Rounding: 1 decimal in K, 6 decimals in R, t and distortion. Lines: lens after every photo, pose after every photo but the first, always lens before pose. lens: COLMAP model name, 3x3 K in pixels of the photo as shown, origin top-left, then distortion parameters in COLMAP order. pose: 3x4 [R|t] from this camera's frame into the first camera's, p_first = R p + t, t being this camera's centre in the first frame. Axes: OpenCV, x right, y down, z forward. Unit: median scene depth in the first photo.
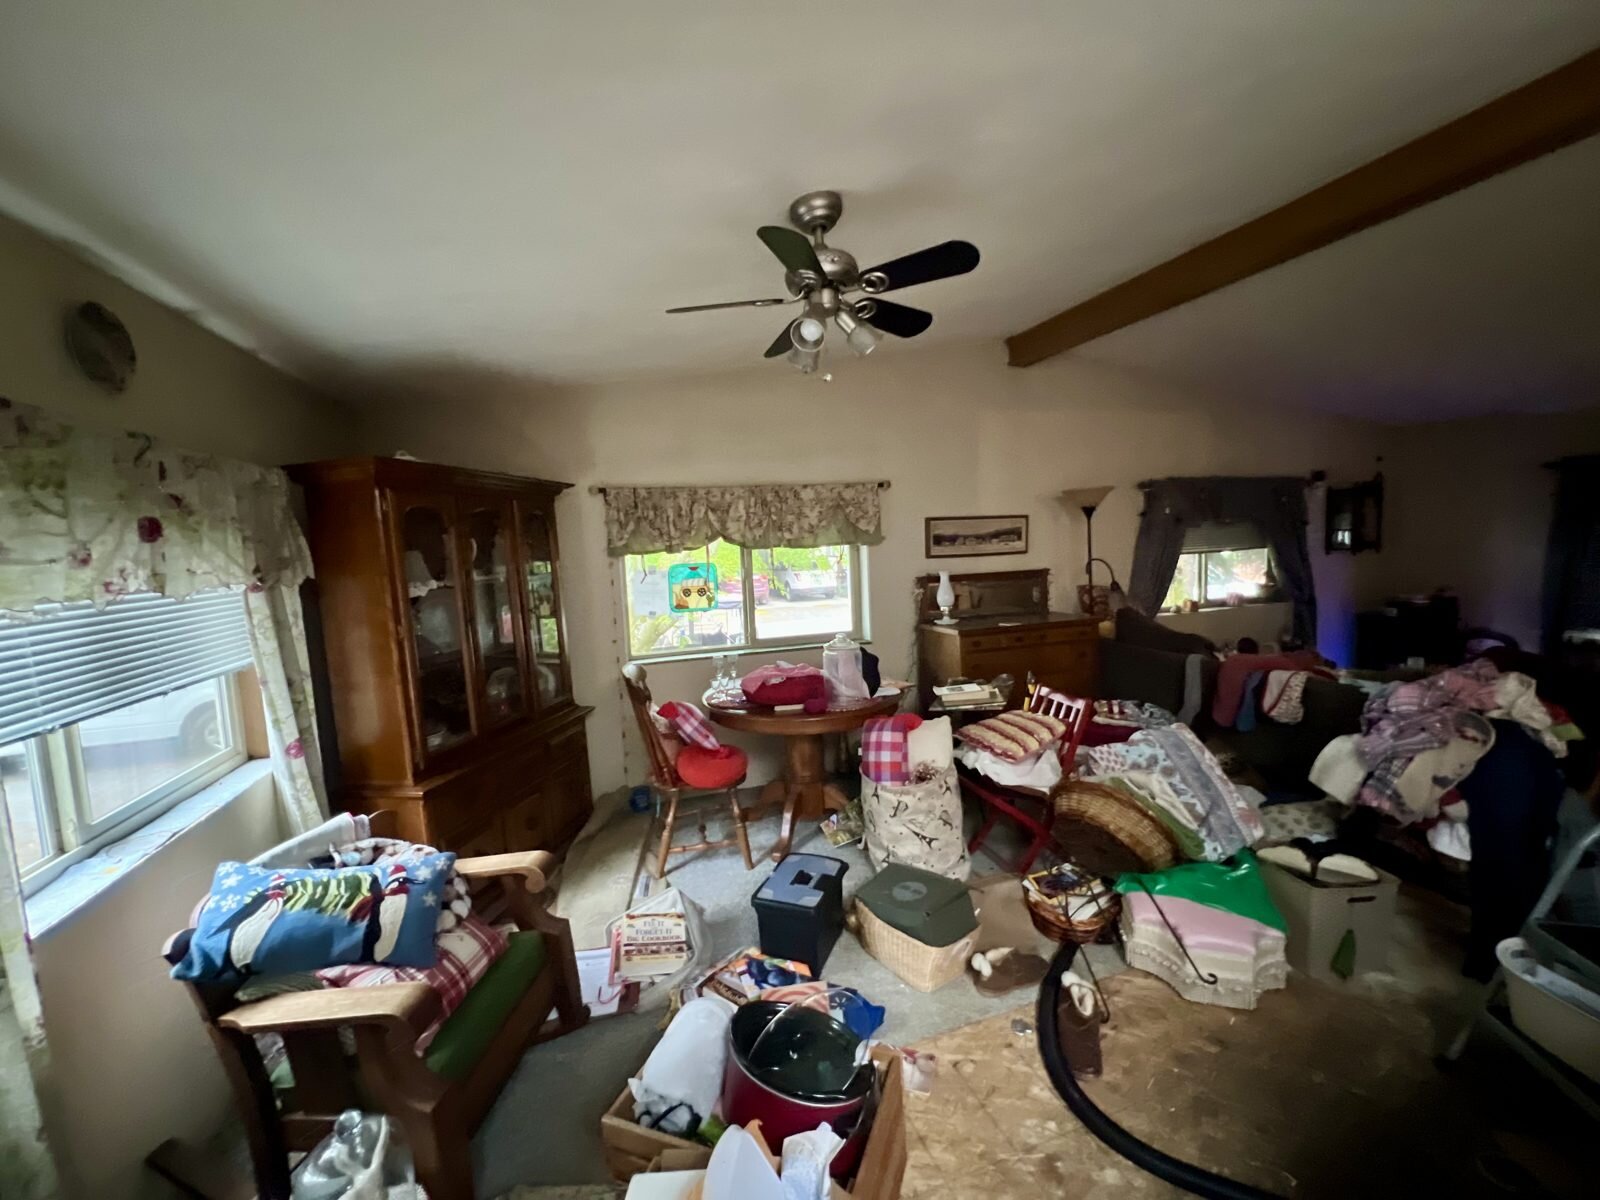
lens RADIAL K [[648.8, 0, 803.0], [0, 648.8, 598.2], [0, 0, 1]] dist [0.000462, 0.000000]
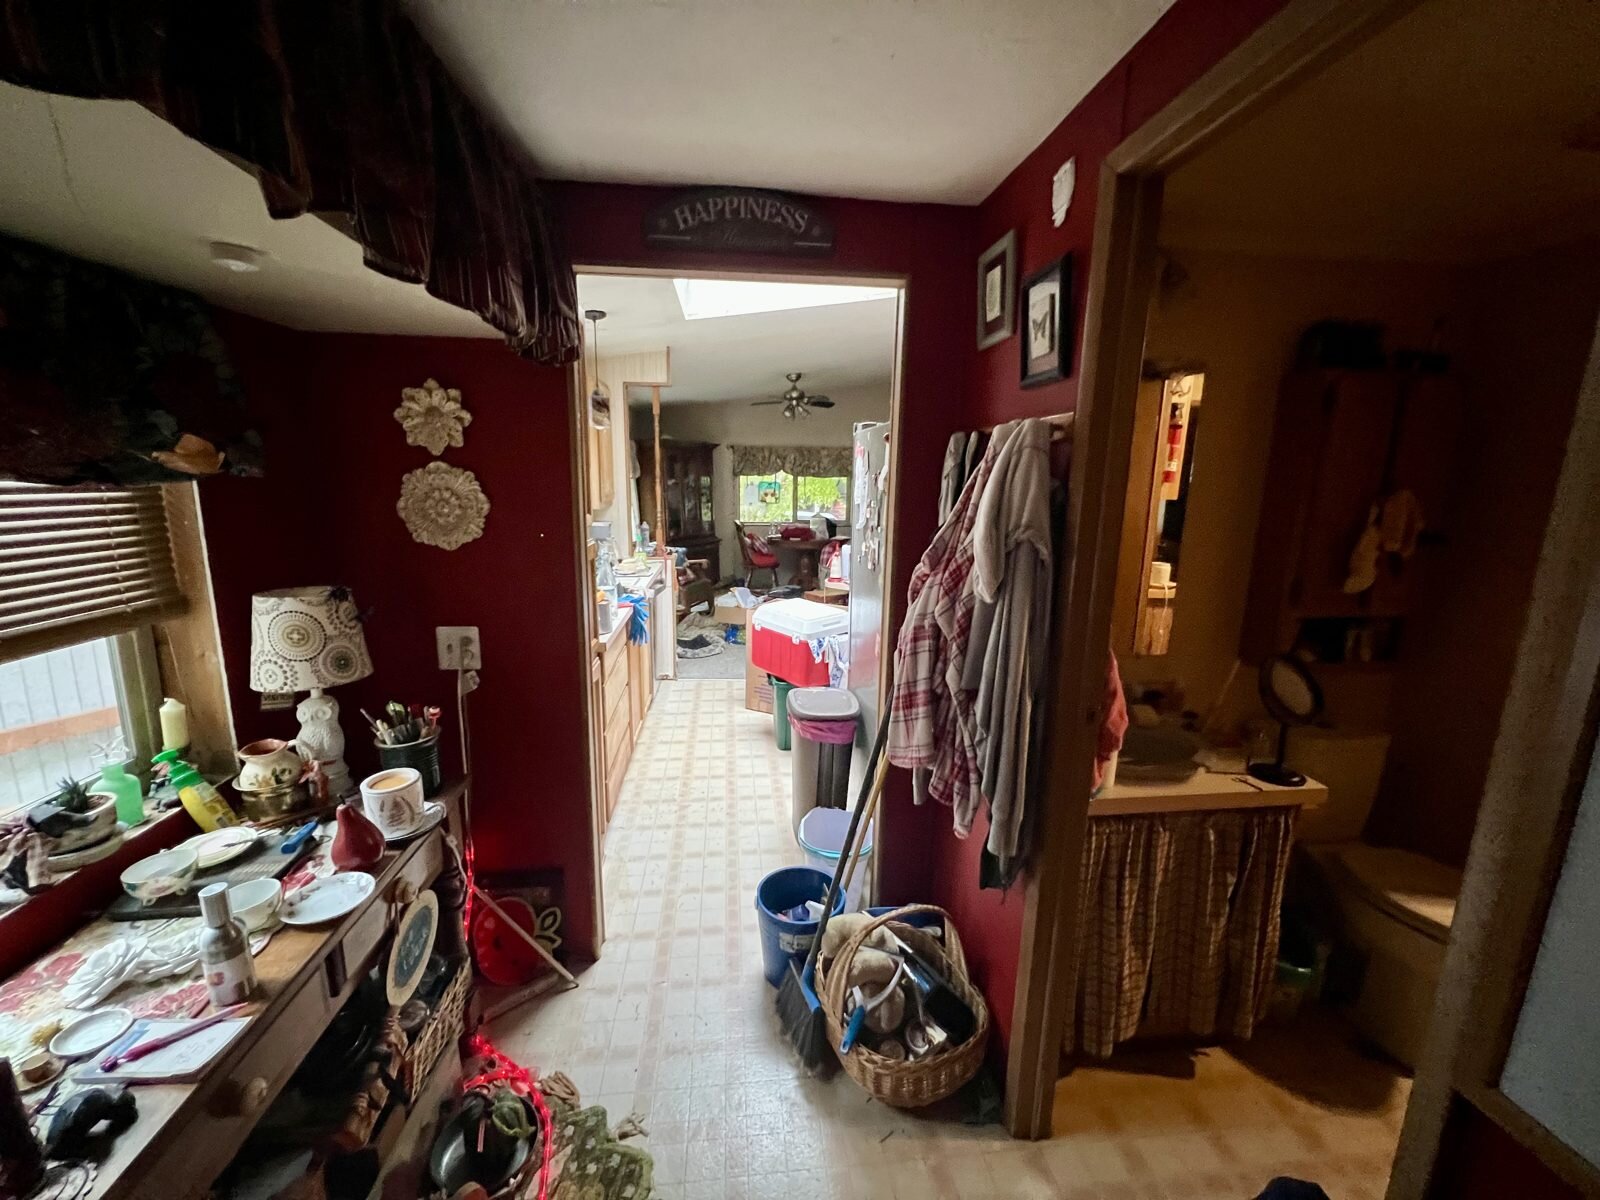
lens RADIAL K [[648.8, 0, 798.8], [0, 648.8, 600.1], [0, 0, 1]] dist [0.000462, 0.000000]
pose [[0.977746, 0.097527, -0.185747, 0.392155], [-0.078318, 0.991051, 0.108096, 0.104821], [0.194627, -0.091143, 0.976634, -1.219798]]
